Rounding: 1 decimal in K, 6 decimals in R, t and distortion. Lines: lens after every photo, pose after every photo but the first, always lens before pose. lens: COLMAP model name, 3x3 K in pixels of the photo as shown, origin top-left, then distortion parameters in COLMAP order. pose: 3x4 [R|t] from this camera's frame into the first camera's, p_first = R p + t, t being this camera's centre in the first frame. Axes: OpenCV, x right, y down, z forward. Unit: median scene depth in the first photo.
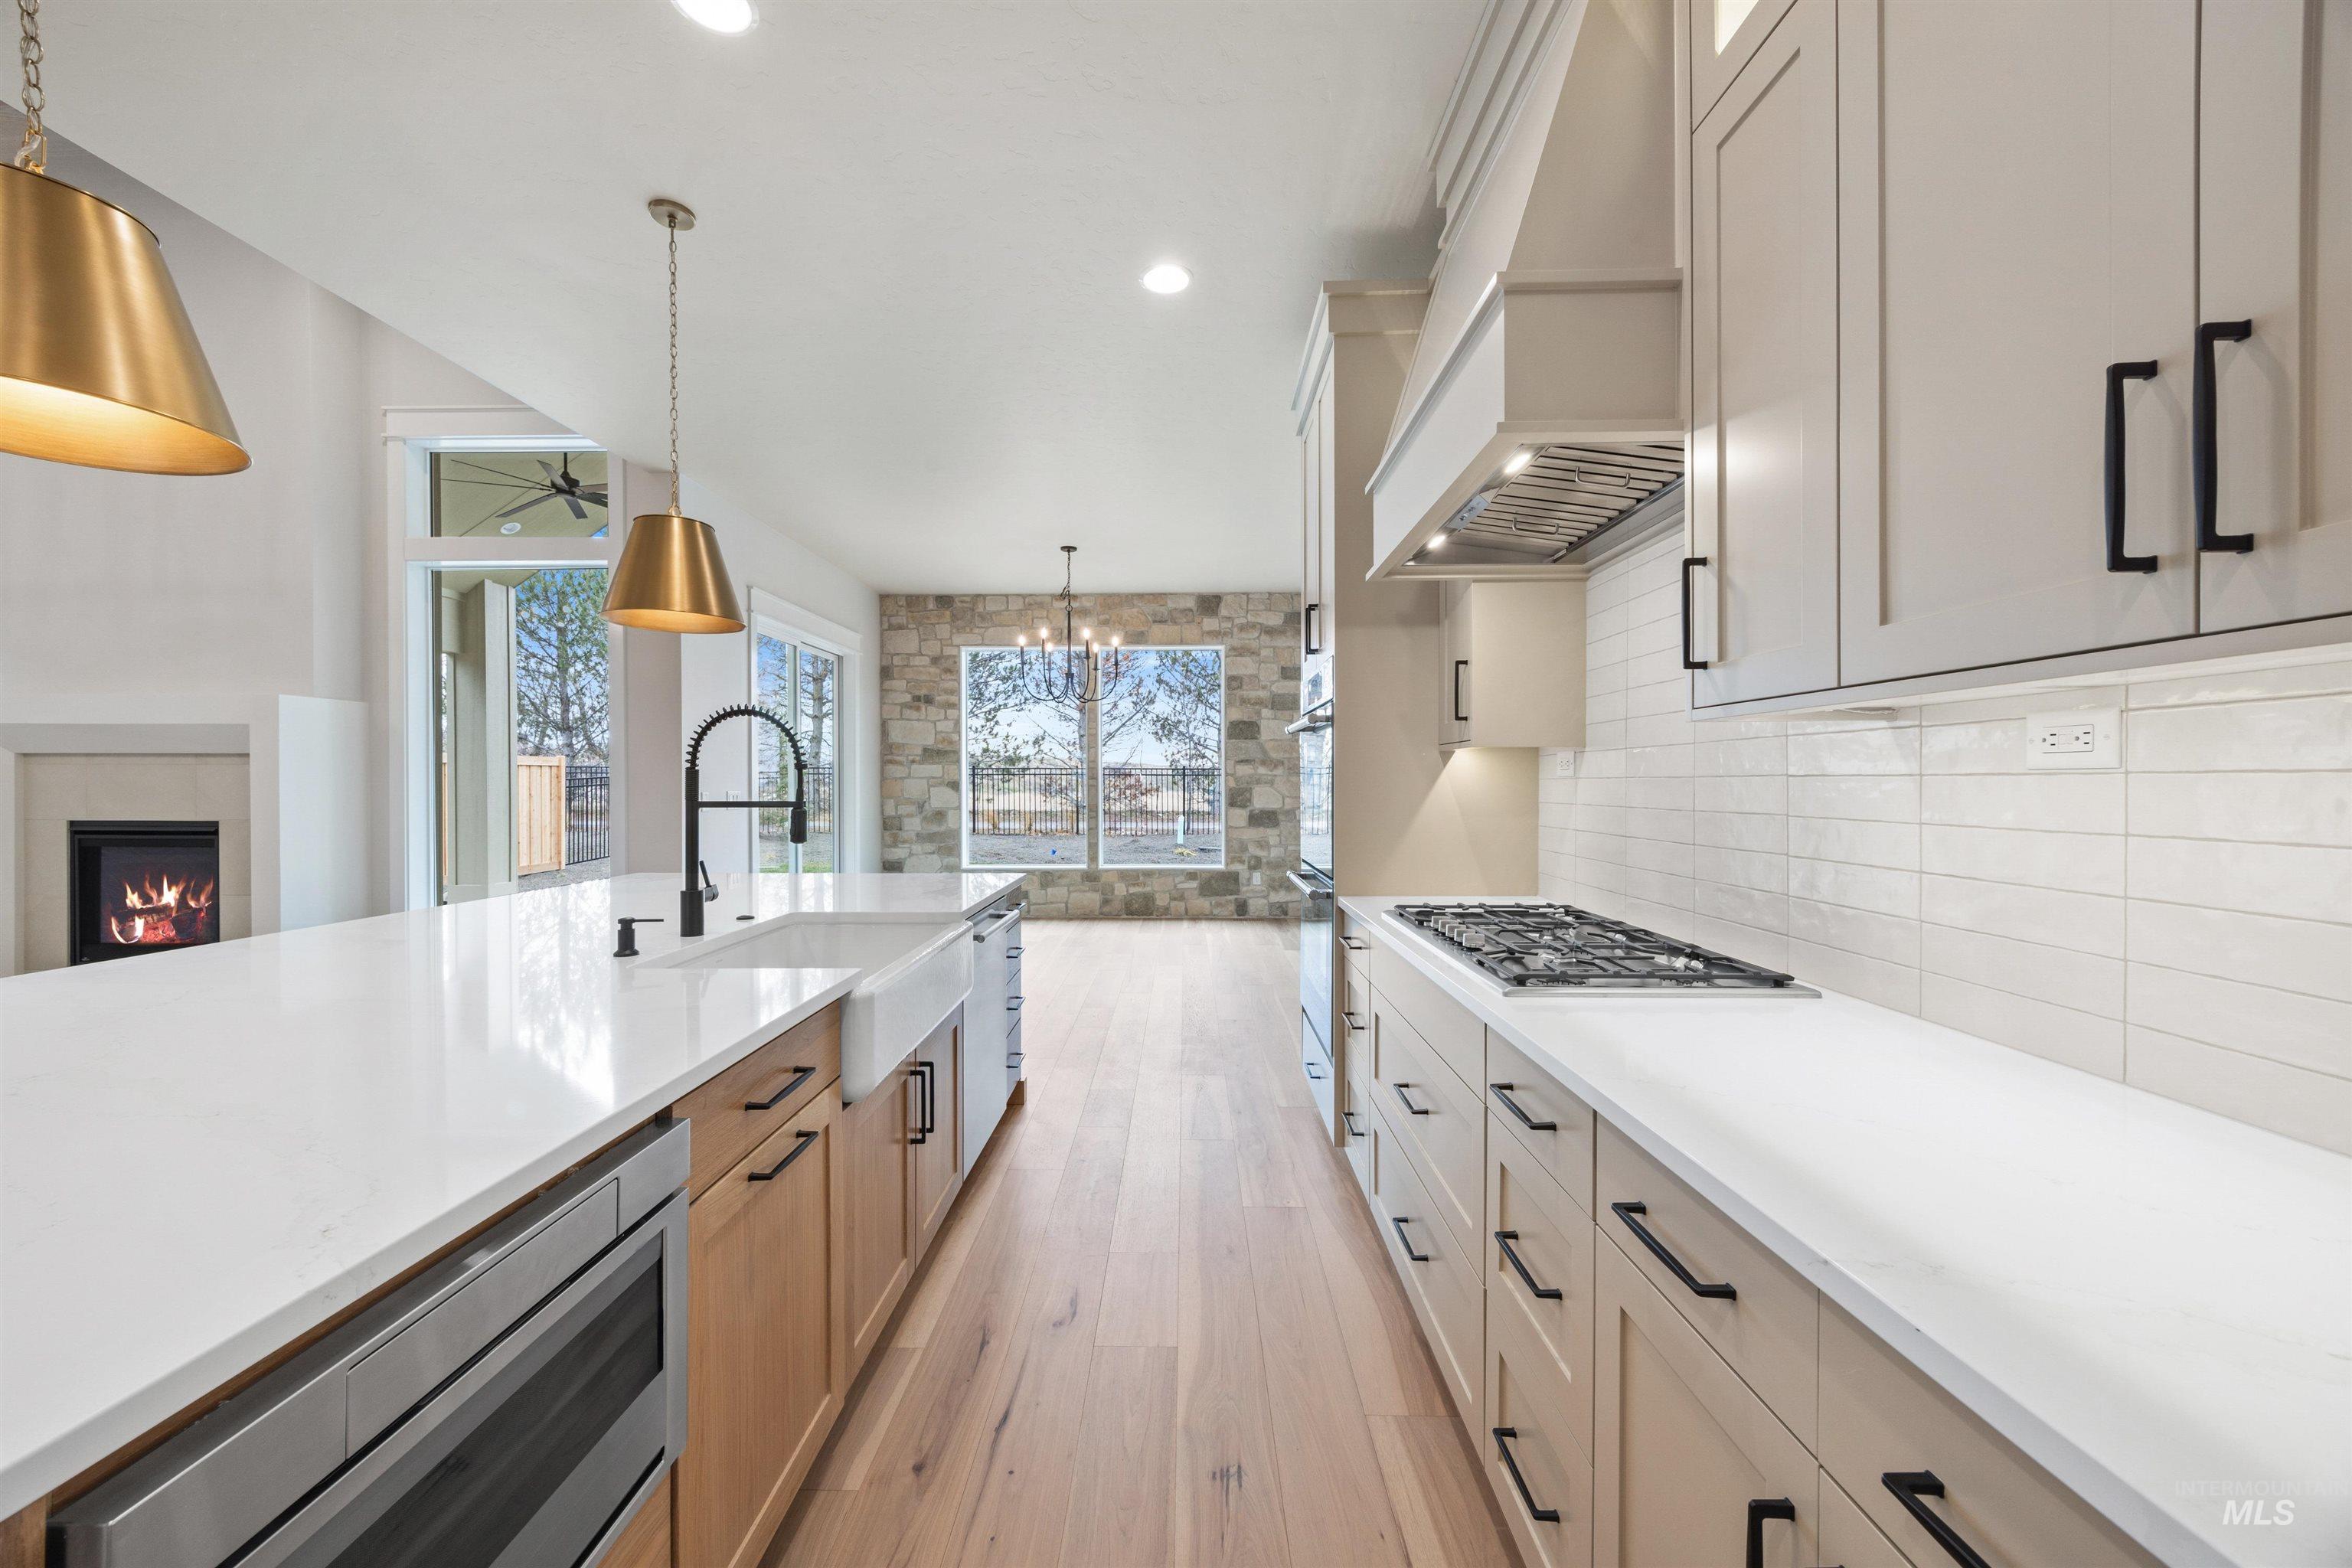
lens RADIAL K [[898.7, 0, 1169.0], [0, 898.7, 790.1], [0, 0, 1]] dist [-0.001718, -0.000165]
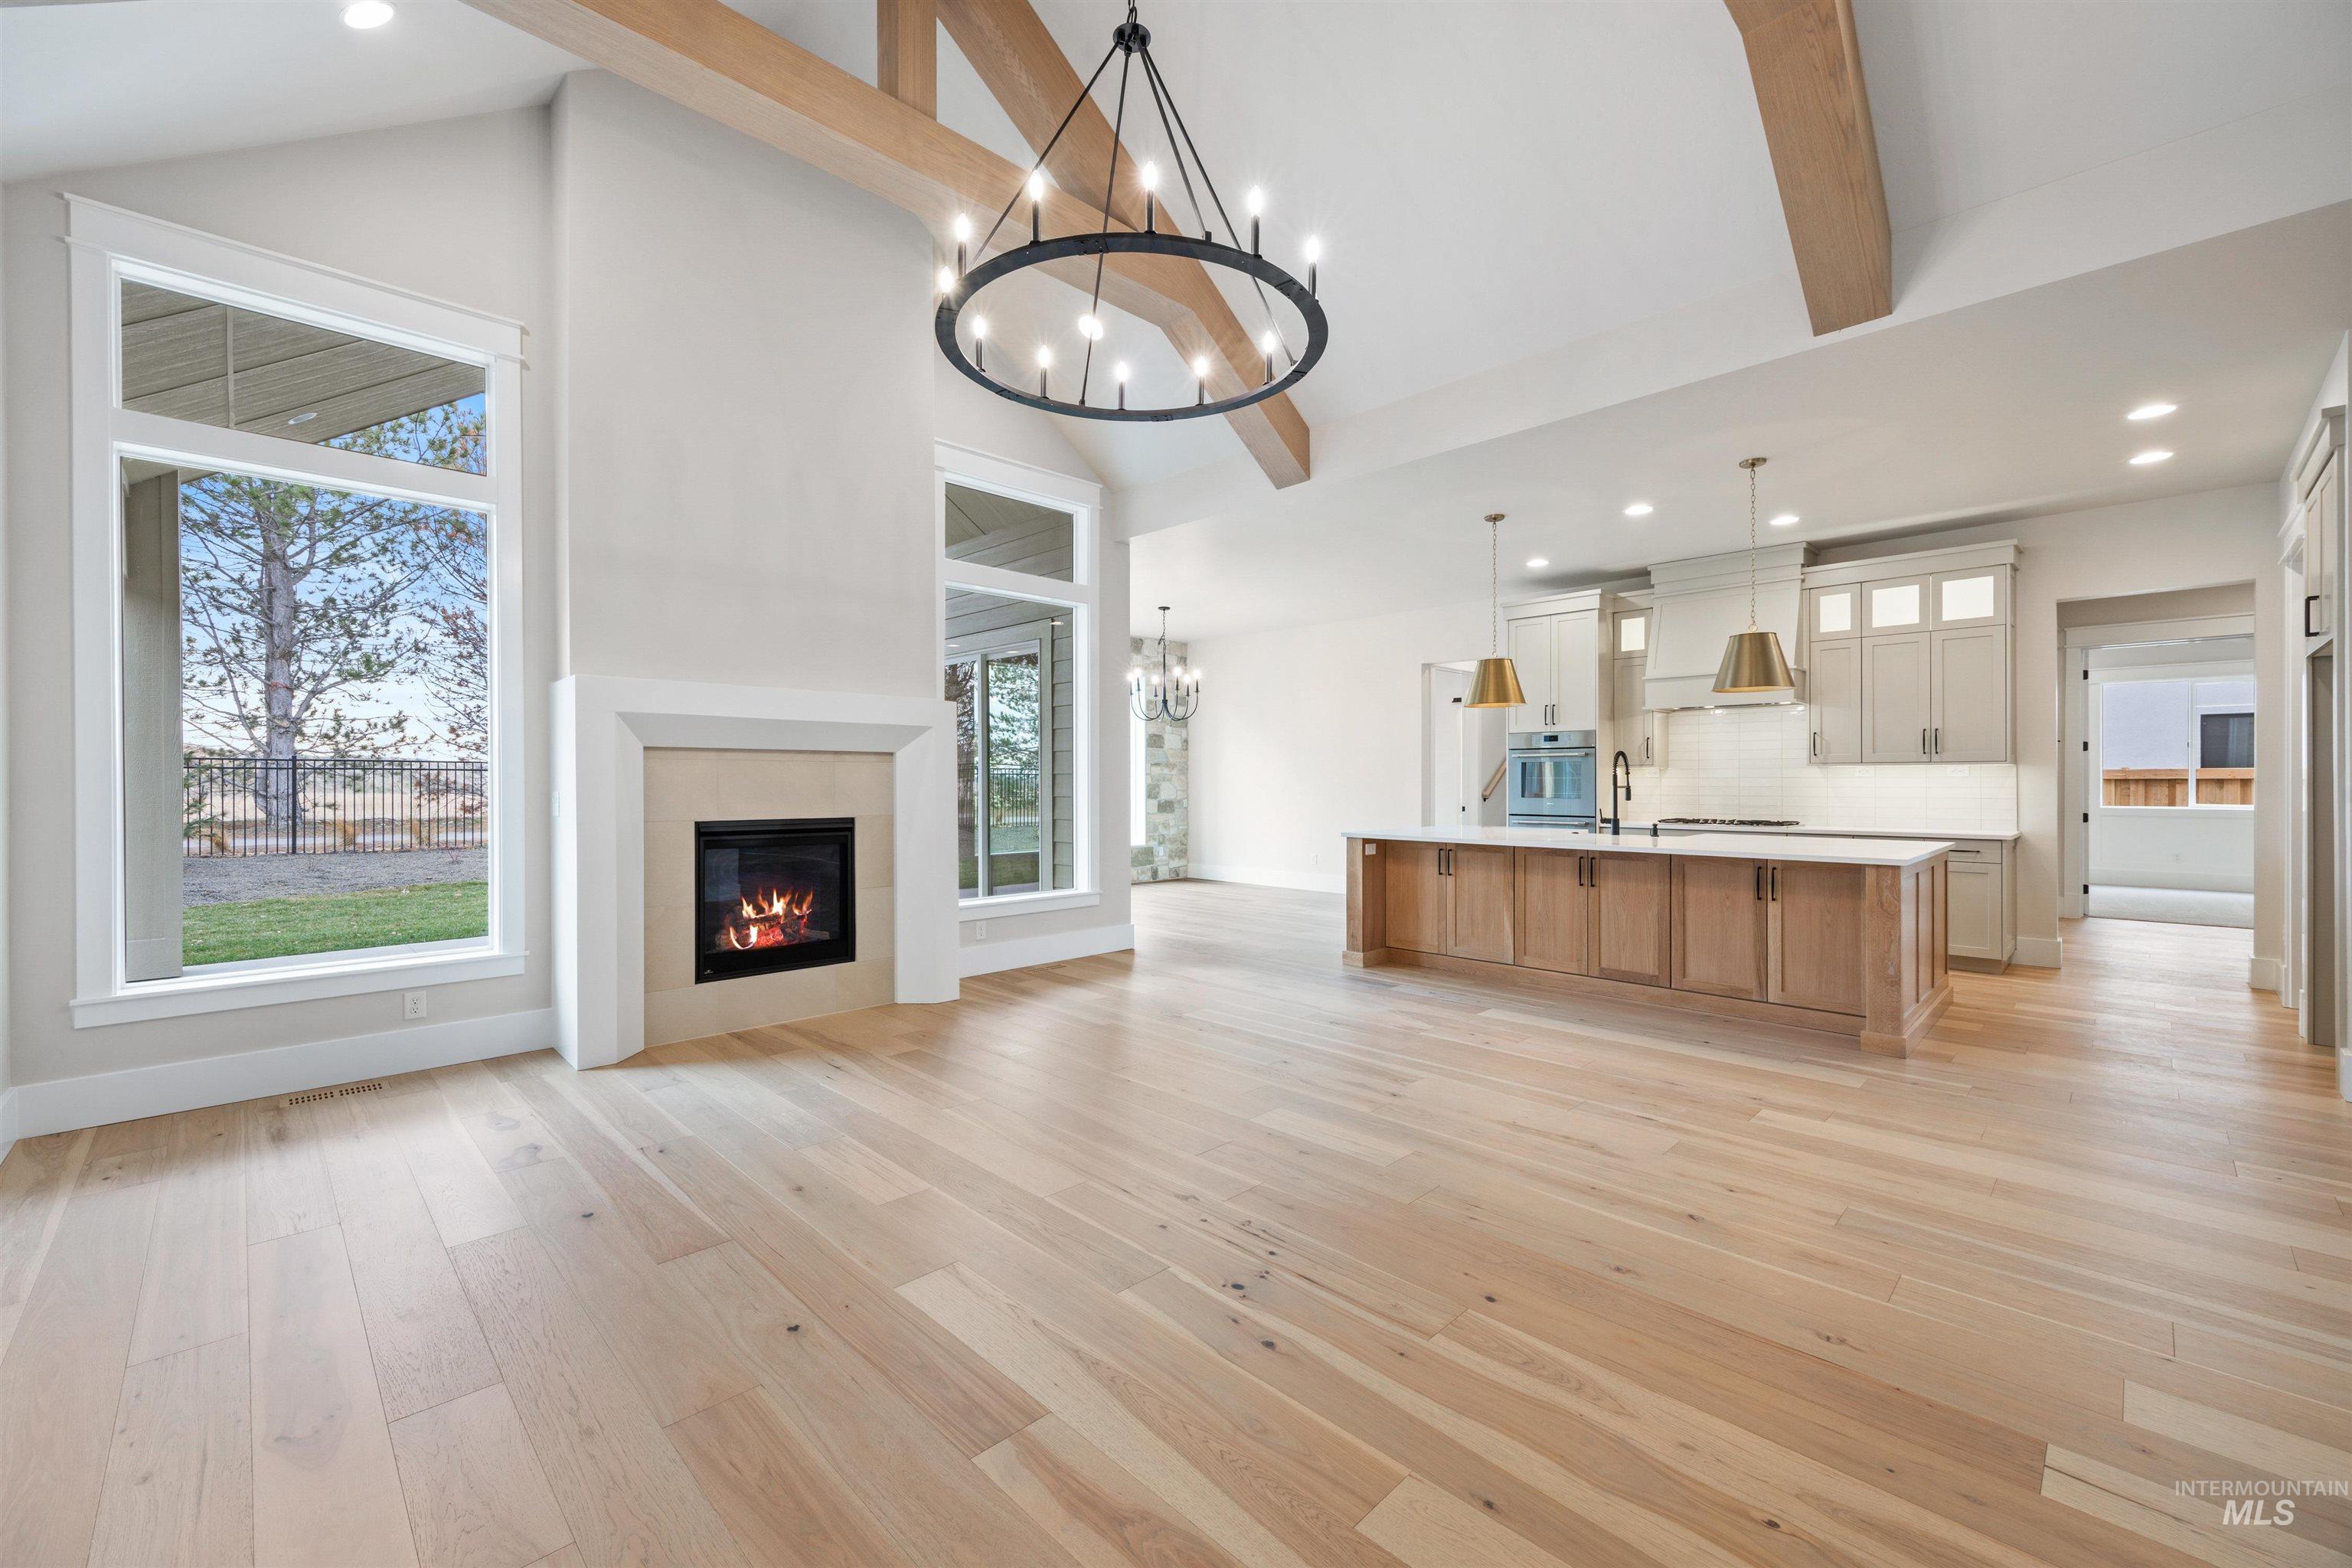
lens RADIAL K [[954.0, 0, 1176.0], [0, 954.0, 784.0], [0, 0, 1]] dist [0.000801, 0.000007]
pose [[0.693108, -0.003123, 0.720827, -0.920855], [0.006708, 0.999975, -0.002117, 0.000668], [-0.720803, 0.006302, 0.693112, -0.010448]]
